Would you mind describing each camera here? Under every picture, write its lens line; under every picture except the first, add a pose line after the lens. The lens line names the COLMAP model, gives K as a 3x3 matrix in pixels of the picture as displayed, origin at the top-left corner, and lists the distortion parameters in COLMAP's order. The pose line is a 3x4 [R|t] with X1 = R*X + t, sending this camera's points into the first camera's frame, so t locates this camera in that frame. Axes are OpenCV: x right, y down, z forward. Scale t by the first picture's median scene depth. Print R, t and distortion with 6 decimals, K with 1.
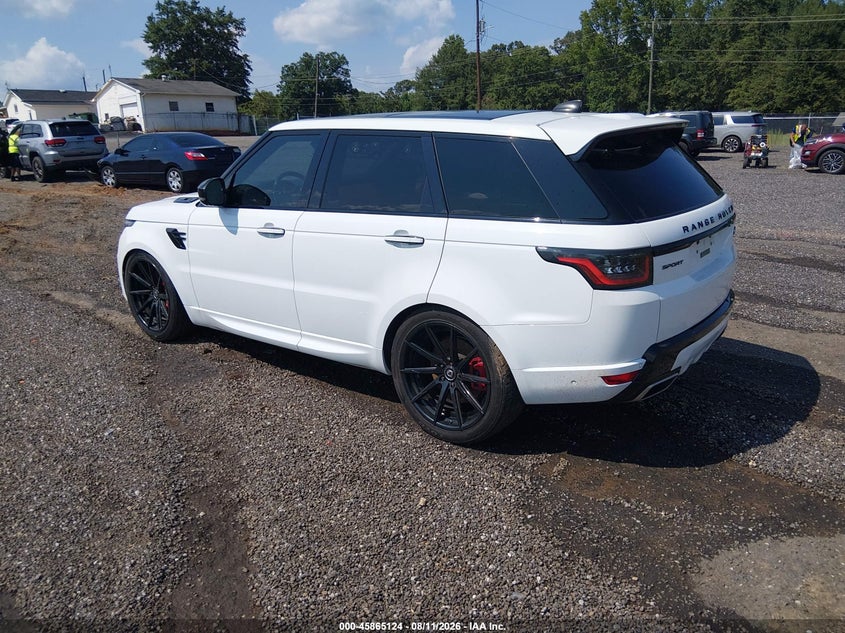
lens RADIAL K [[669.6, 0, 390.7], [0, 669.6, 316.1], [0, 0, 1]] dist [0.042876, -0.002828]
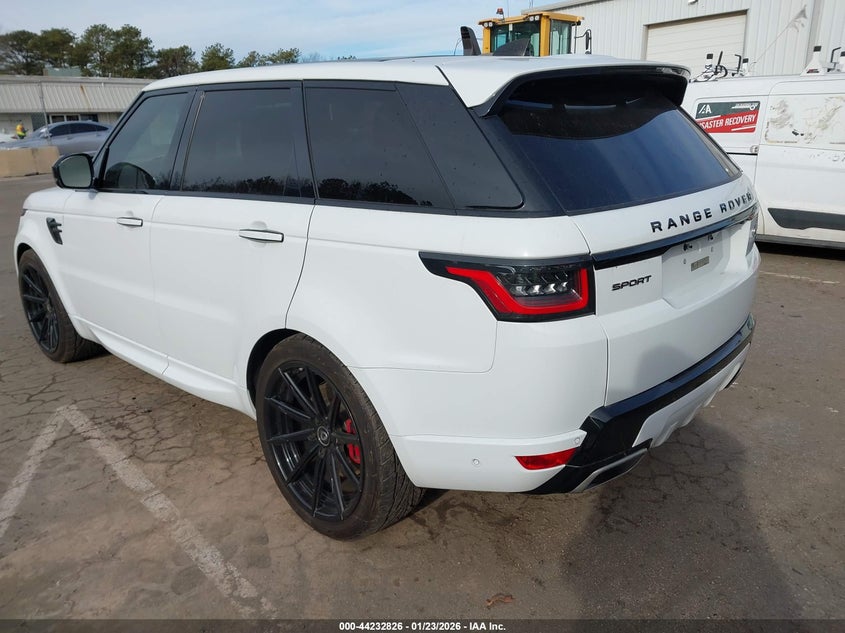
lens RADIAL K [[681.3, 0, 412.0], [0, 681.3, 314.5], [0, 0, 1]] dist [0.003167, -0.001310]
pose [[0.998606, 0.021114, -0.048372, 0.218821], [-0.021146, 0.999776, -0.000138, -0.037483], [0.048358, 0.001160, 0.998829, 0.319938]]
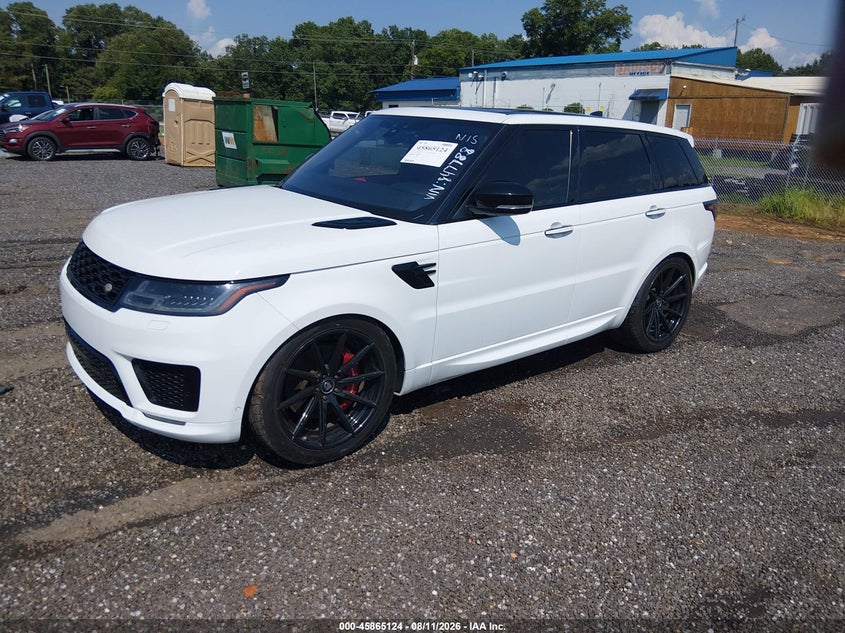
lens RADIAL K [[694.2, 0, 445.9], [0, 694.2, 314.2], [0, 0, 1]] dist [-0.002496, -0.006638]
pose [[0.114281, -0.243359, 0.963180, -1.504661], [0.227627, 0.950153, 0.213060, -0.332102], [-0.967019, 0.194897, 0.163980, 1.292911]]
